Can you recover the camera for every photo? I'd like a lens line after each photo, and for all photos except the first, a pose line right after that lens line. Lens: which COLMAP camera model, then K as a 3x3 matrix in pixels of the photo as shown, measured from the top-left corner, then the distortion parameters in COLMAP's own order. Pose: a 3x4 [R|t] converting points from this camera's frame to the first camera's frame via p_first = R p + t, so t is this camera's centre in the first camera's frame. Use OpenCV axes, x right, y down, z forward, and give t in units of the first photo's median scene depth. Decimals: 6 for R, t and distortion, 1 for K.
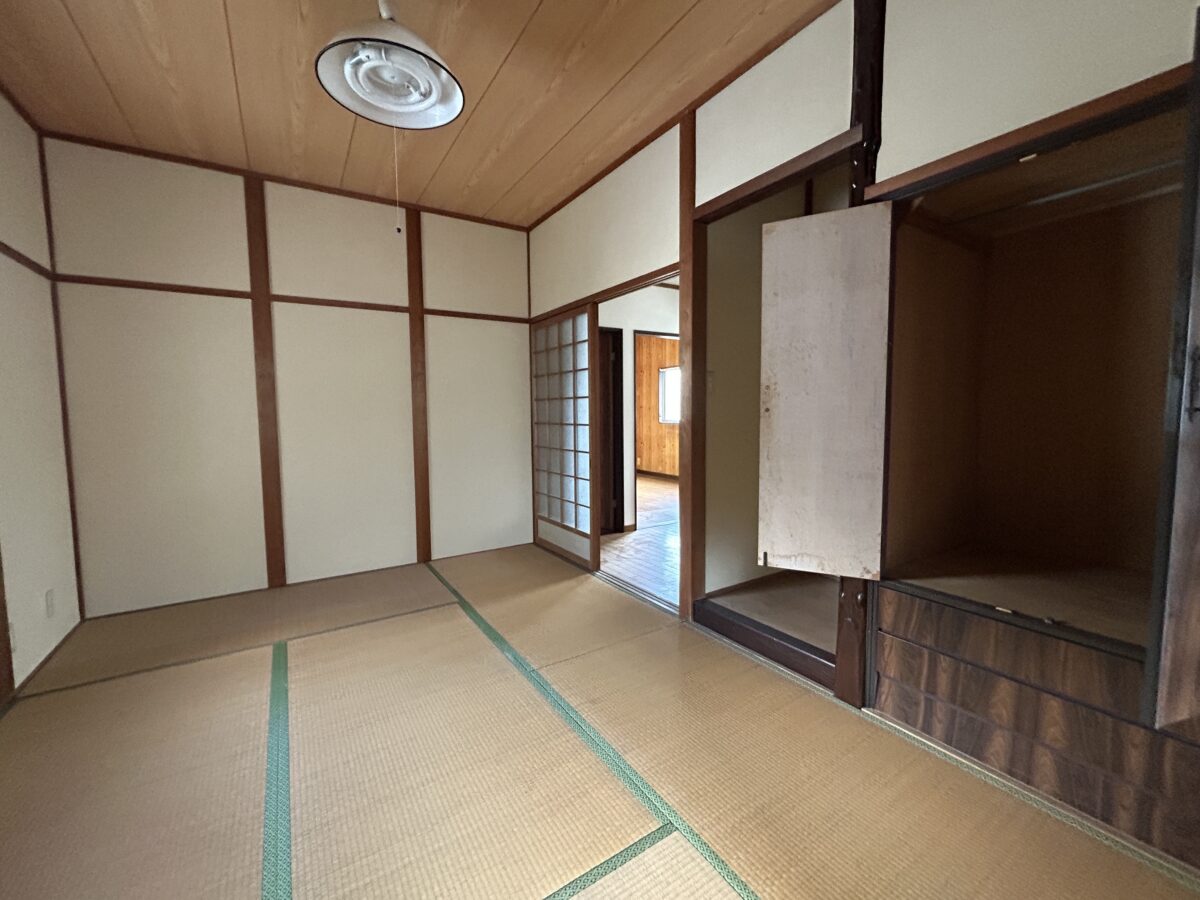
lens RADIAL K [[486.4, 0, 600.0], [0, 486.4, 449.8], [0, 0, 1]] dist [0.001827, 0.000390]
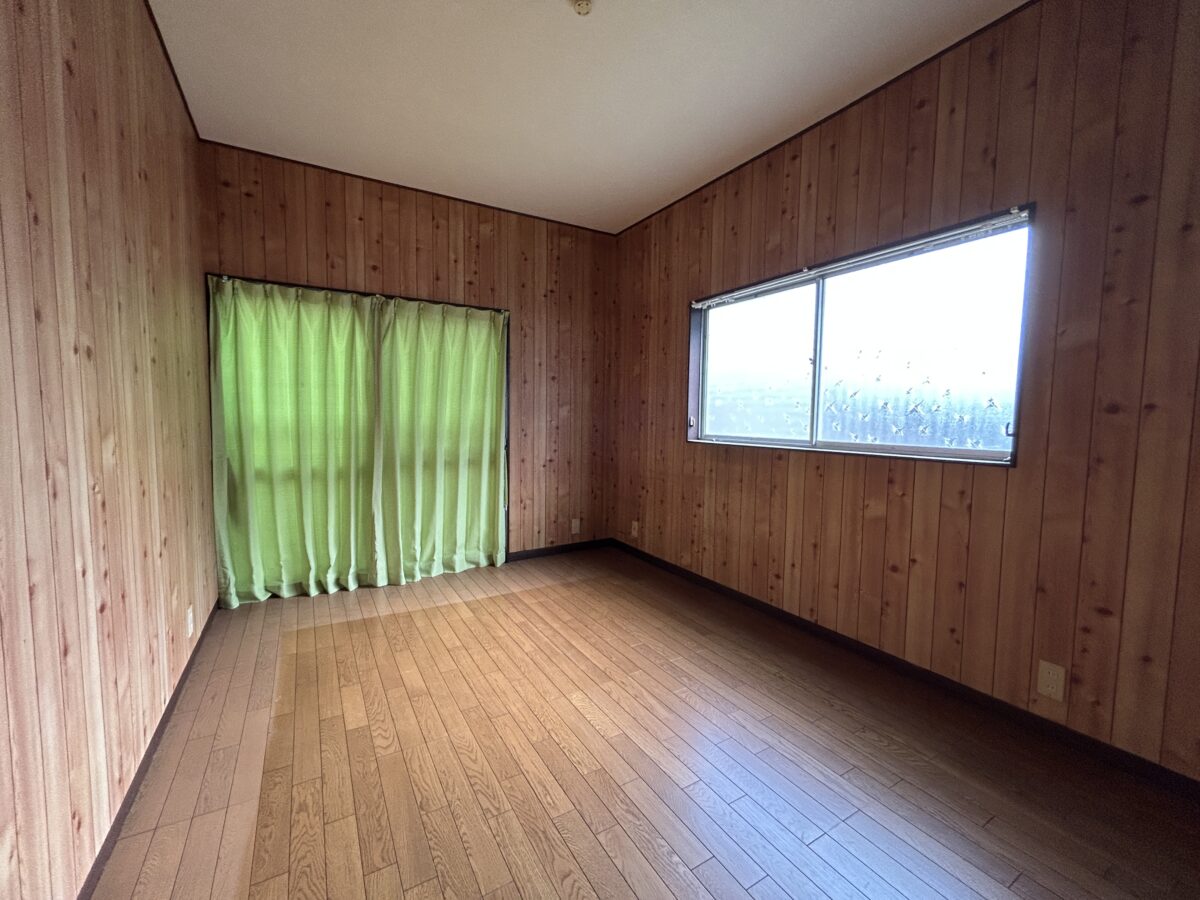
lens RADIAL K [[486.4, 0, 599.6], [0, 486.4, 449.9], [0, 0, 1]] dist [0.001827, 0.000390]
pose [[0.999303, 0.022570, -0.029719, 0.062175], [-0.022772, 0.999720, -0.006465, -0.045236], [0.029565, 0.007137, 0.999537, 0.600402]]
